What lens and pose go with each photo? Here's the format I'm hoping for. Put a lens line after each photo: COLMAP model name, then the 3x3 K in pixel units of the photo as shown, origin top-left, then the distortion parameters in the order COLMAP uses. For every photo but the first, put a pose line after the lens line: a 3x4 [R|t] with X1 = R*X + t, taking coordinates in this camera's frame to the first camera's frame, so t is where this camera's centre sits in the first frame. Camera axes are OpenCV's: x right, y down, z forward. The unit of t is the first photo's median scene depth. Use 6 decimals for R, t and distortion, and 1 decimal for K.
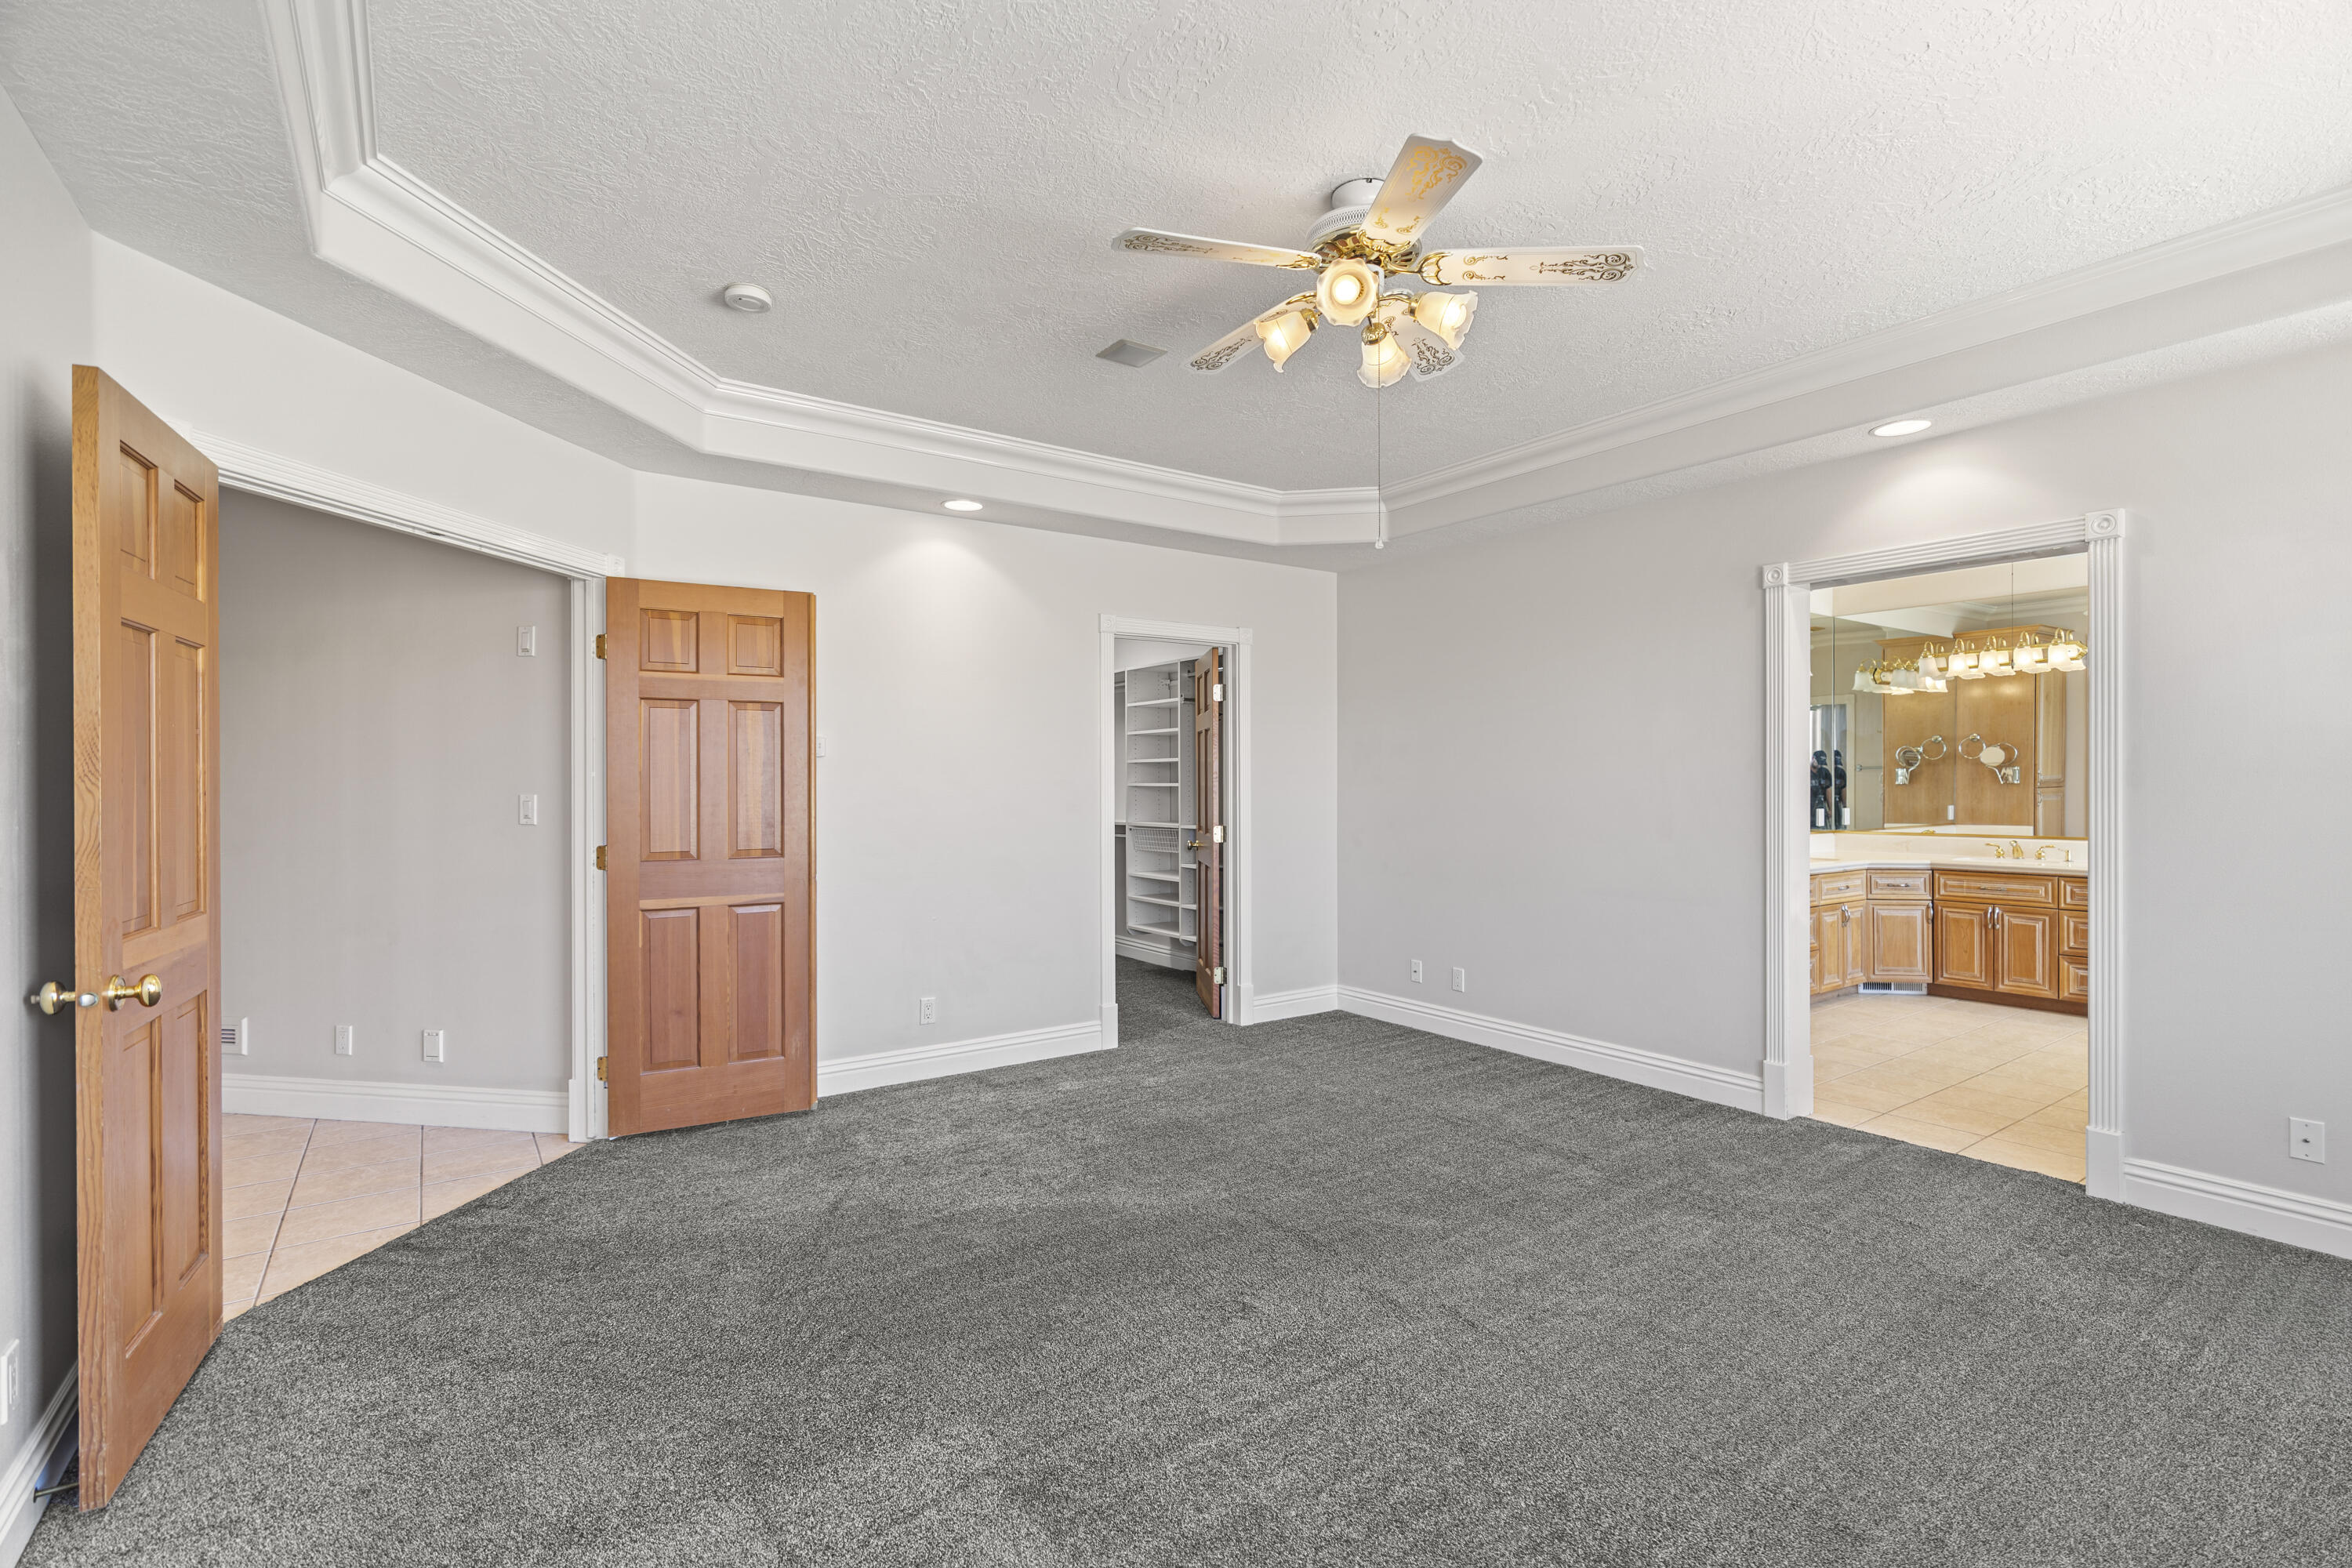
lens RADIAL K [[1063.6, 0, 1141.9], [0, 1063.6, 780.2], [0, 0, 1]] dist [-0.011025, 0.004766]
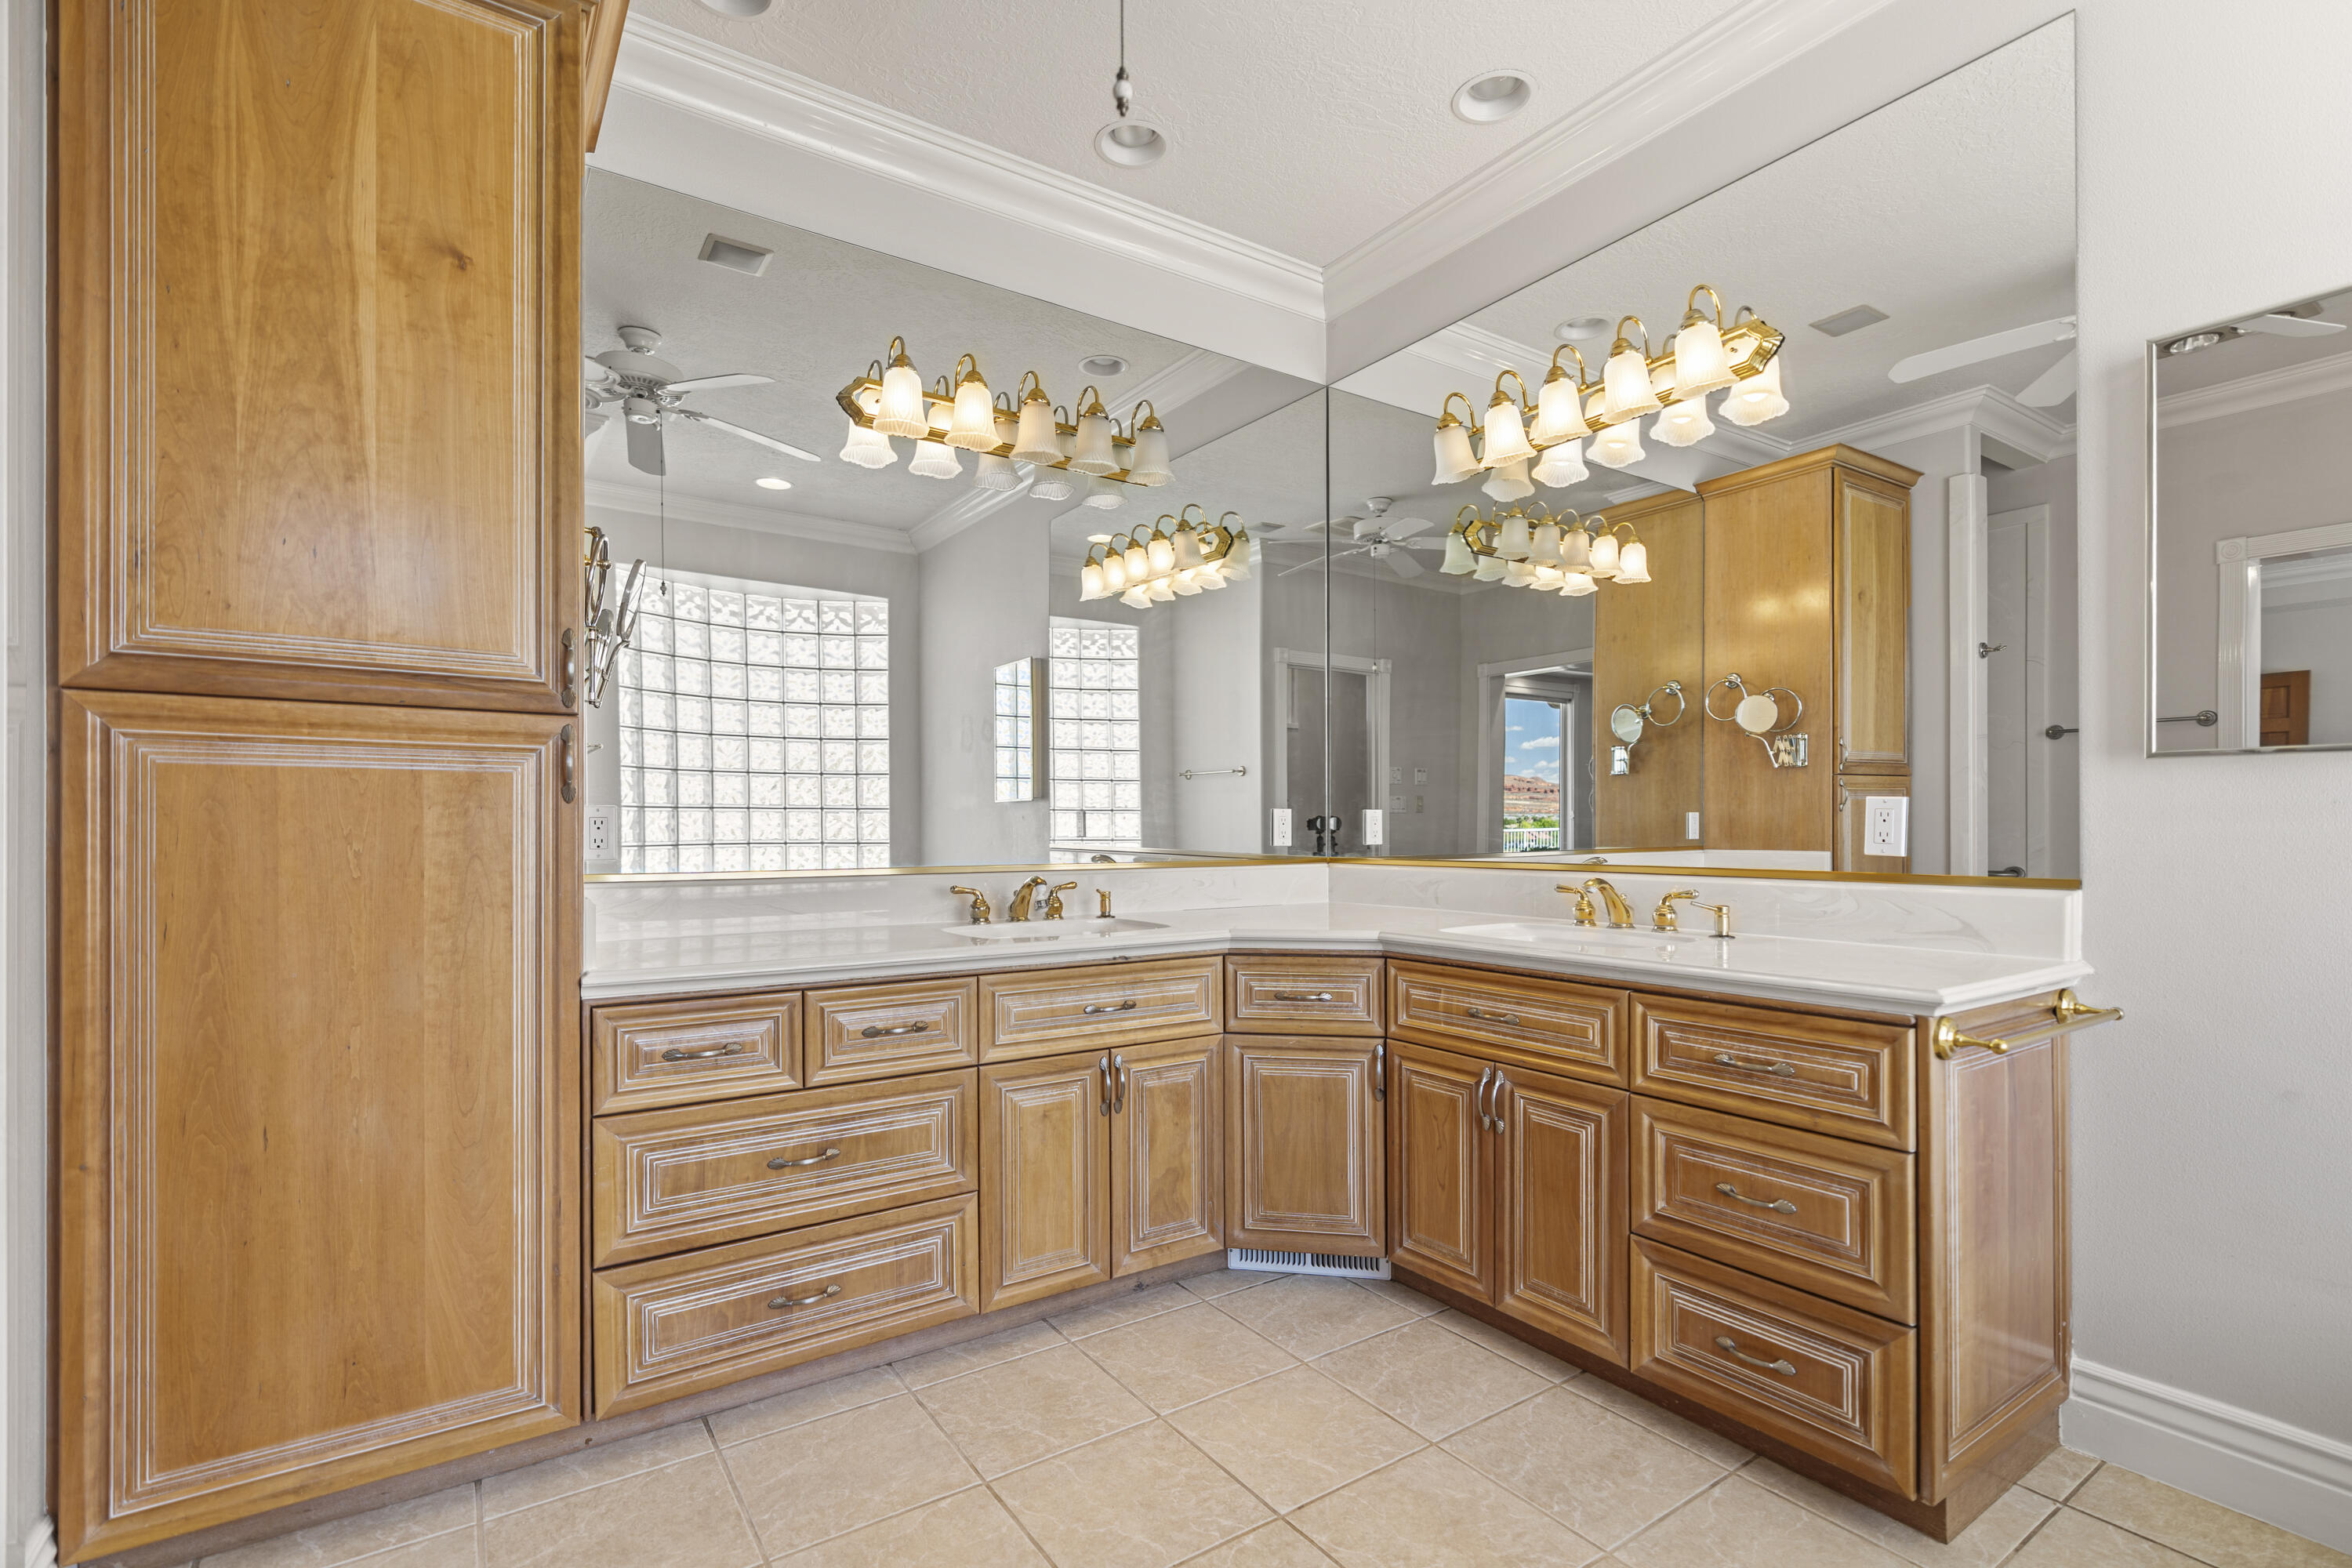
lens RADIAL K [[1063.6, 0, 1137.8], [0, 1063.6, 826.4], [0, 0, 1]] dist [-0.011025, 0.004766]
pose [[0.999641, 0.000050, -0.026788, 0.666282], [0.000079, 0.999988, 0.004804, 0.036768], [0.026788, -0.004805, 0.999630, 0.619298]]
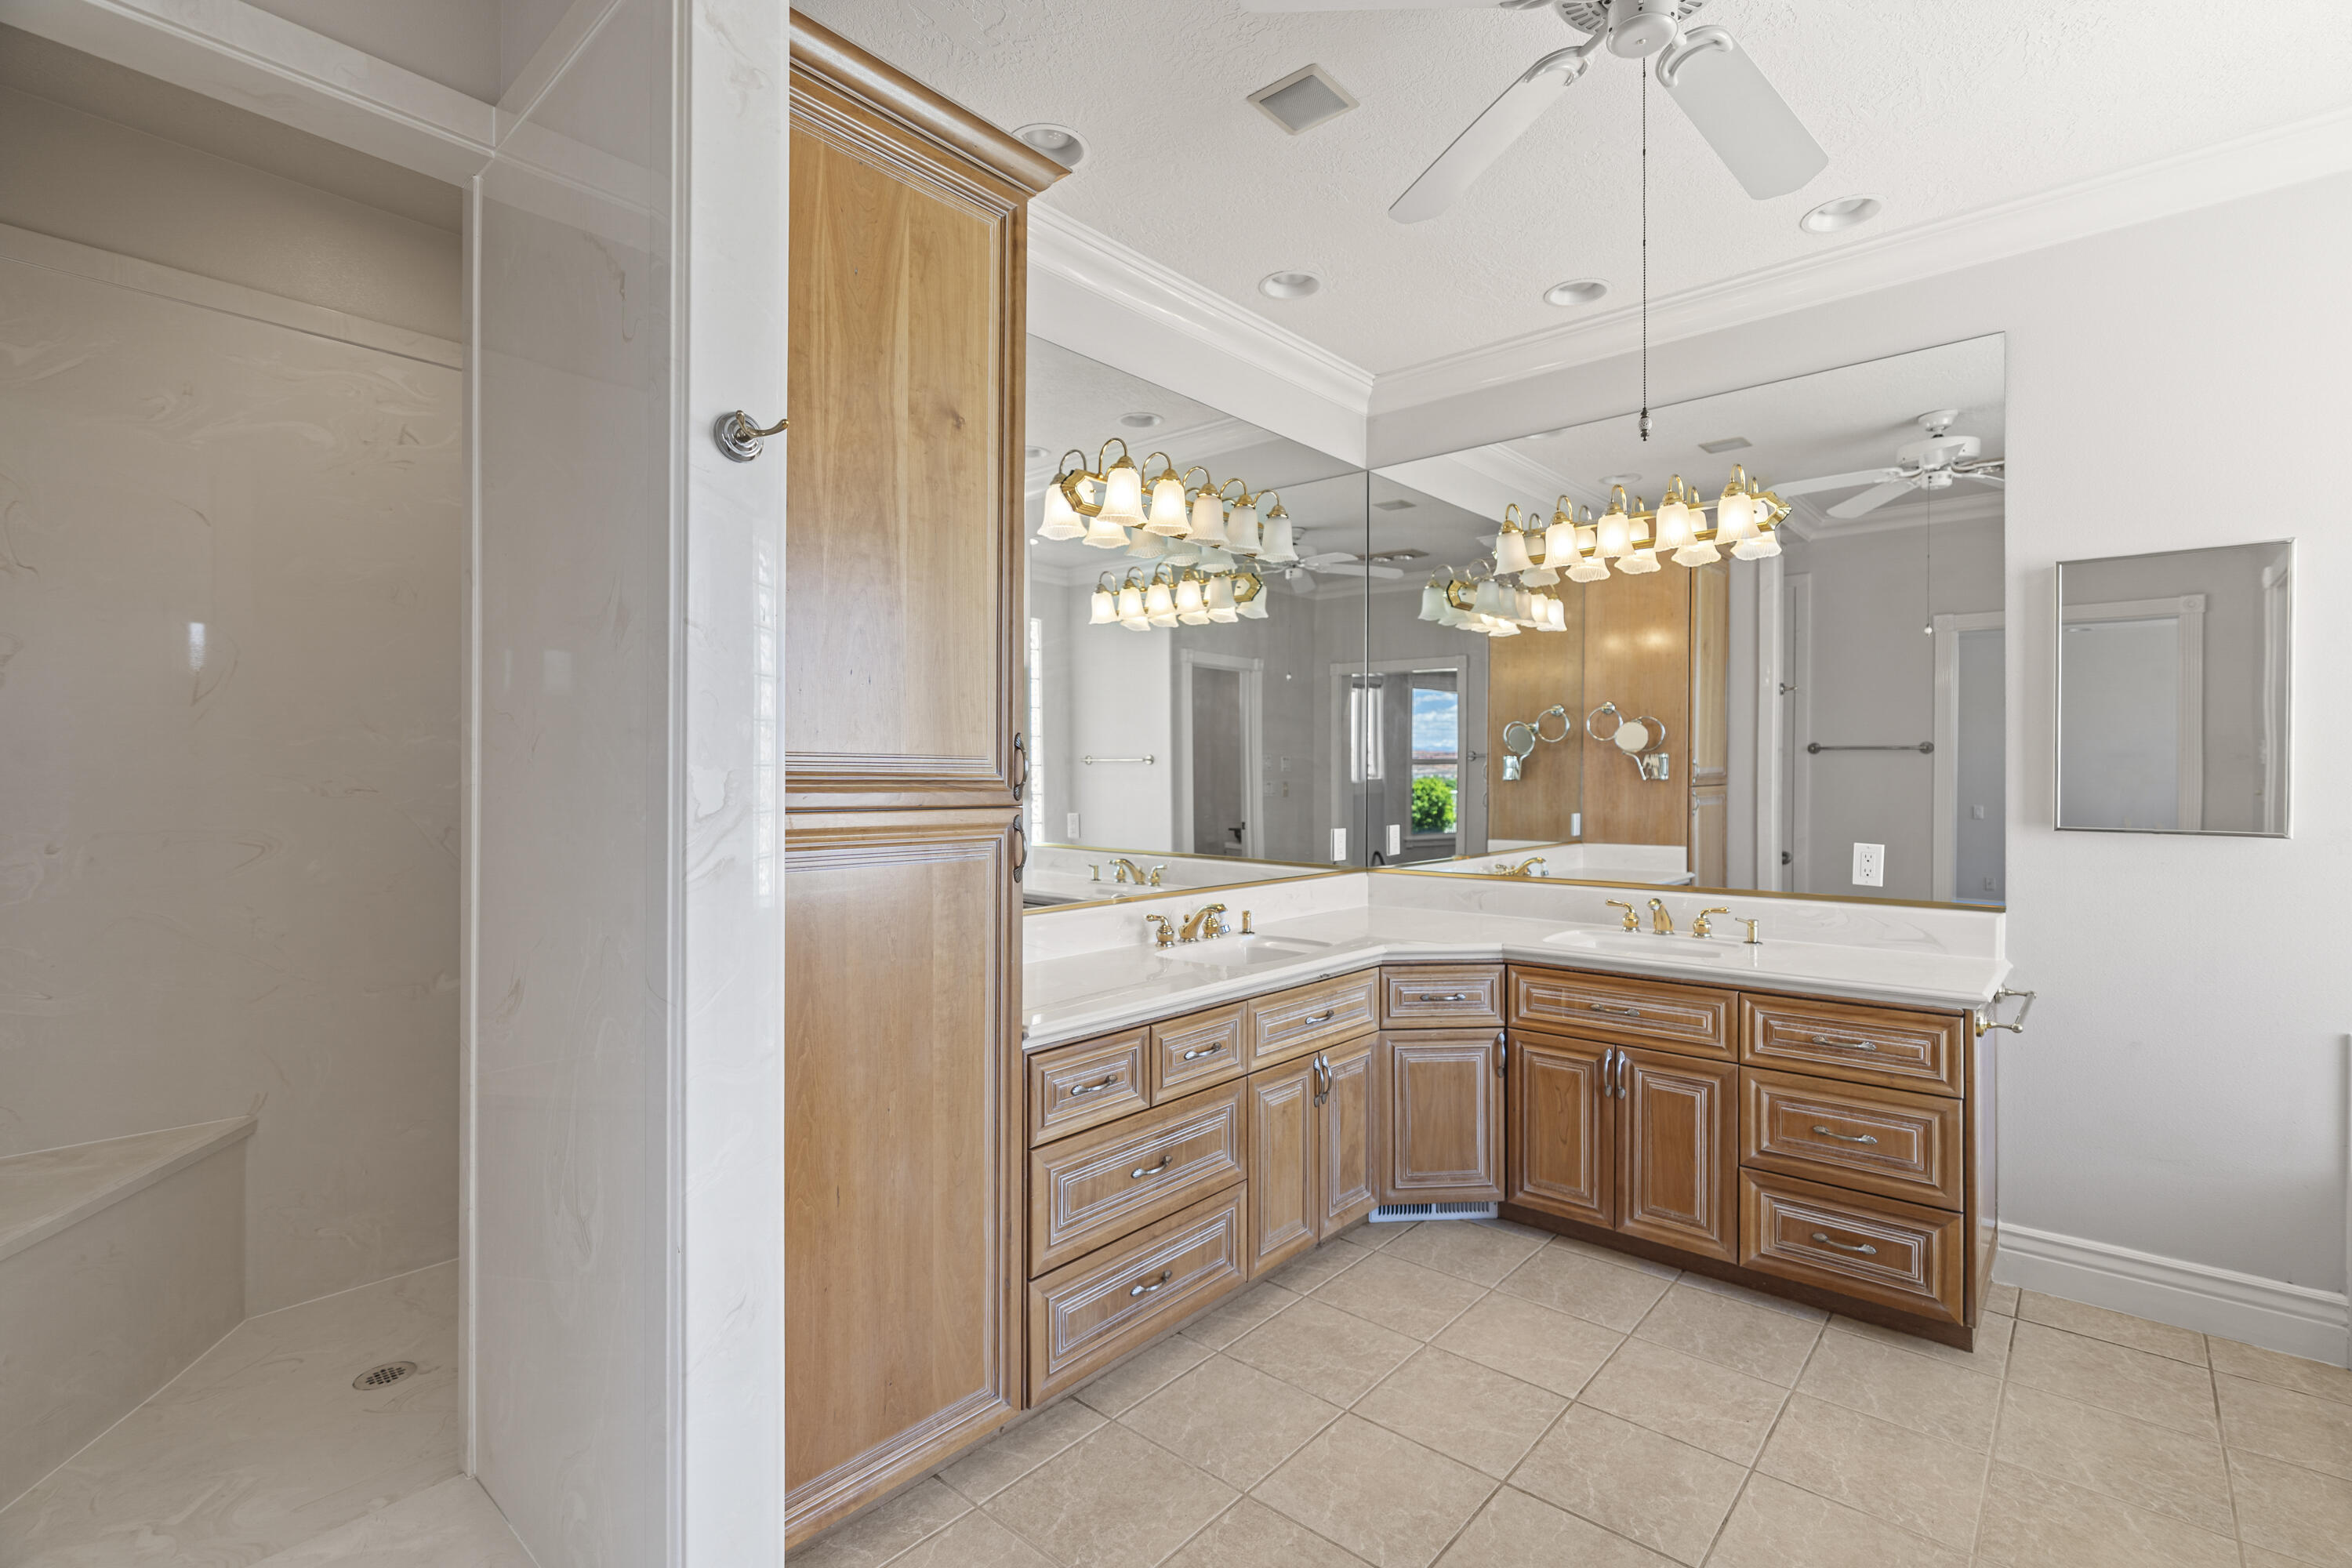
lens RADIAL K [[1063.6, 0, 1131.0], [0, 1063.6, 779.6], [0, 0, 1]] dist [-0.011025, 0.004766]
pose [[0.975729, -0.001359, 0.218979, 0.476386], [0.000165, 0.999985, 0.005469, -0.000360], [-0.218983, -0.005300, 0.975714, 0.569905]]
